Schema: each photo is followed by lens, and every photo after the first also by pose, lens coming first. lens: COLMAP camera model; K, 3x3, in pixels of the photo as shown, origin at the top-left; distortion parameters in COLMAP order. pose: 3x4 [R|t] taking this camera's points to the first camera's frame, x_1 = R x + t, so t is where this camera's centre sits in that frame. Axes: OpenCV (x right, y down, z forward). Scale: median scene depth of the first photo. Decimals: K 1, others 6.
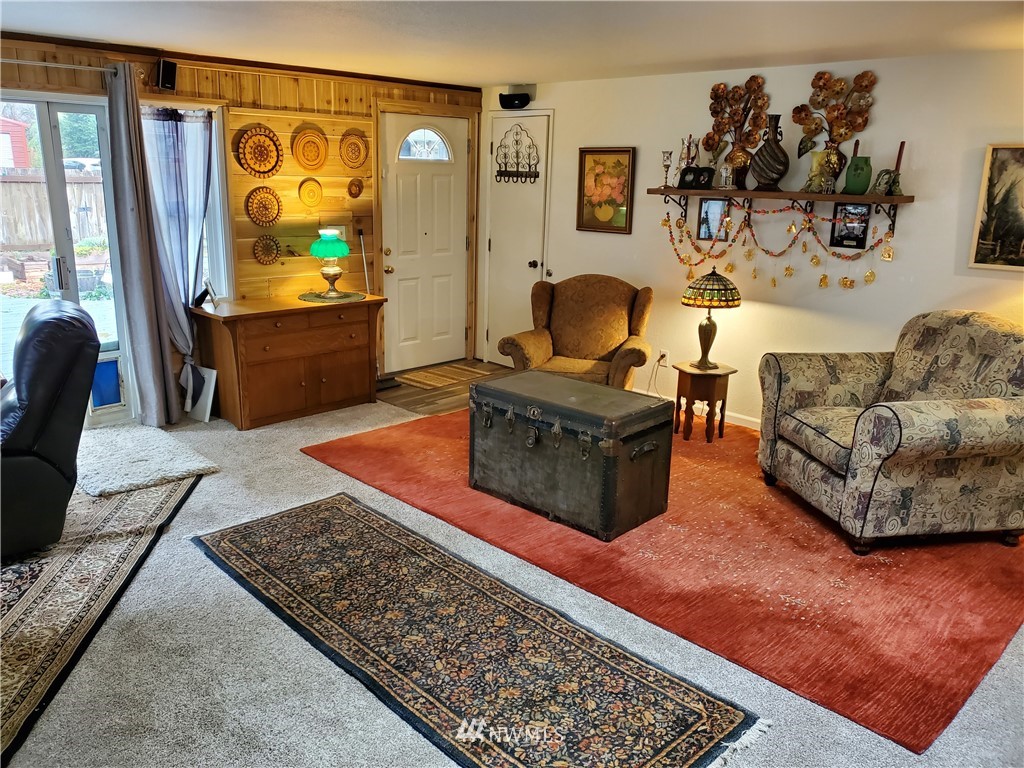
lens RADIAL K [[792.3, 0, 469.4], [0, 792.3, 382.5], [0, 0, 1]] dist [0.071802, -0.093138]
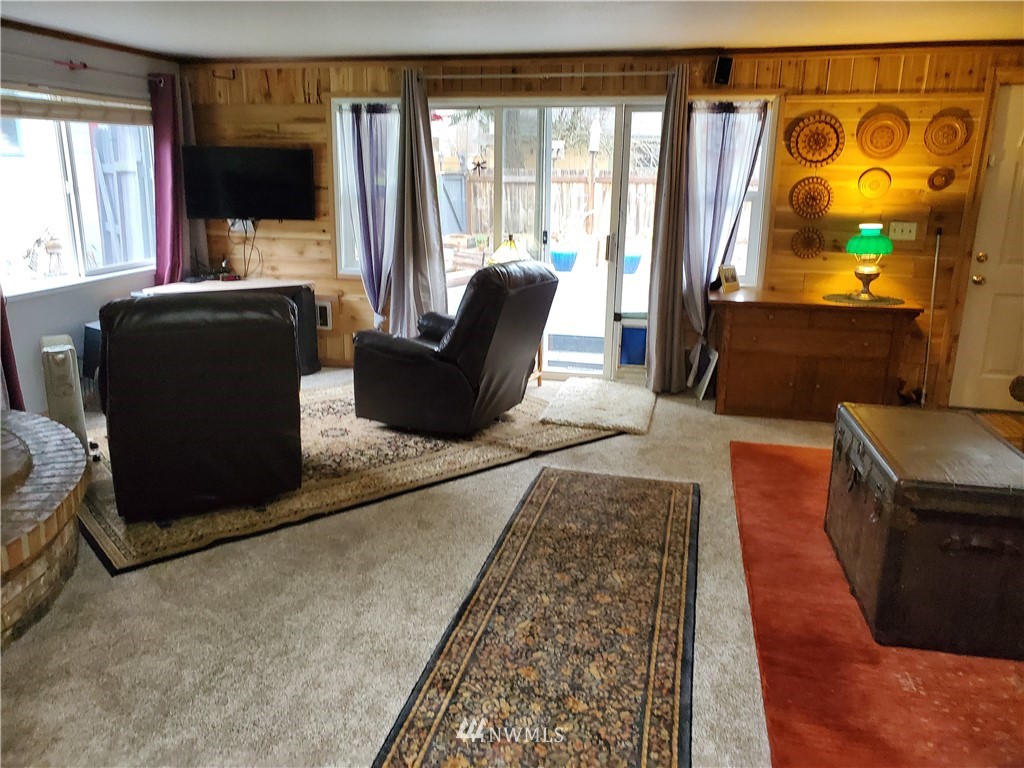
lens RADIAL K [[783.2, 0, 503.7], [0, 783.2, 388.0], [0, 0, 1]] dist [-0.030275, 0.046904]
pose [[0.530803, 0.210176, -0.821020, 0.375424], [-0.219337, 0.969823, 0.106465, -0.018166], [0.818621, 0.123568, 0.560884, 0.210966]]
